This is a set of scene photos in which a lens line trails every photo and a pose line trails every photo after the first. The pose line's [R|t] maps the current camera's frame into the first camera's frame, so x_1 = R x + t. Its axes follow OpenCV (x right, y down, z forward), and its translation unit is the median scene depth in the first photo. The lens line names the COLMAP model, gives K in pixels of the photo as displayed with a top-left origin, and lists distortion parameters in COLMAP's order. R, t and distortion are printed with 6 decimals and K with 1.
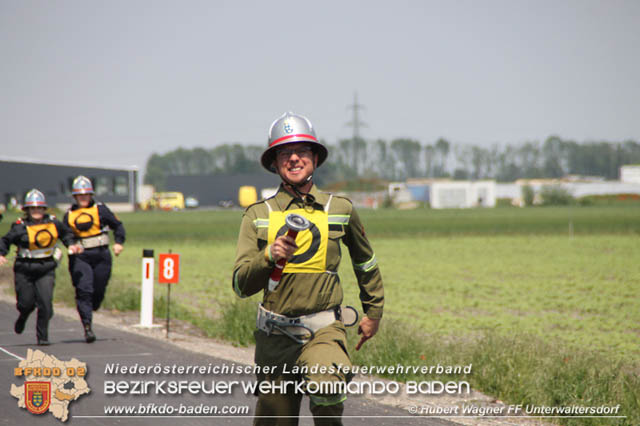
lens RADIAL K [[2372.2, 0, 320.0], [0, 2372.2, 213.0], [0, 0, 1]] dist [0.104250, 3.335459]
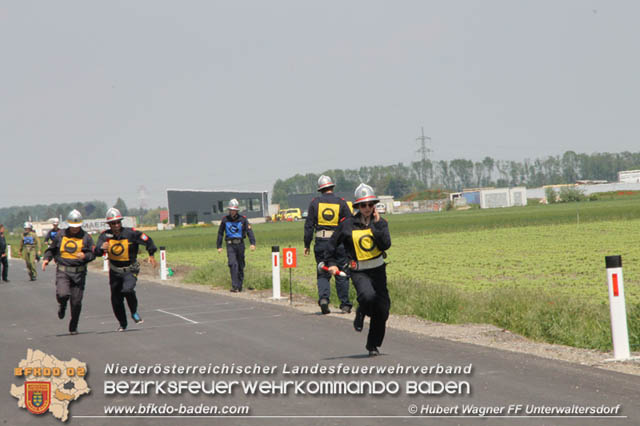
lens RADIAL K [[2419.2, 0, 320.0], [0, 2419.2, 213.0], [0, 0, 1]] dist [0.085542, 0.601493]
pose [[0.996673, -0.054401, -0.060685, 0.043907], [0.053999, 0.998507, -0.008249, 0.007865], [0.061043, 0.004944, 0.998123, -0.459914]]
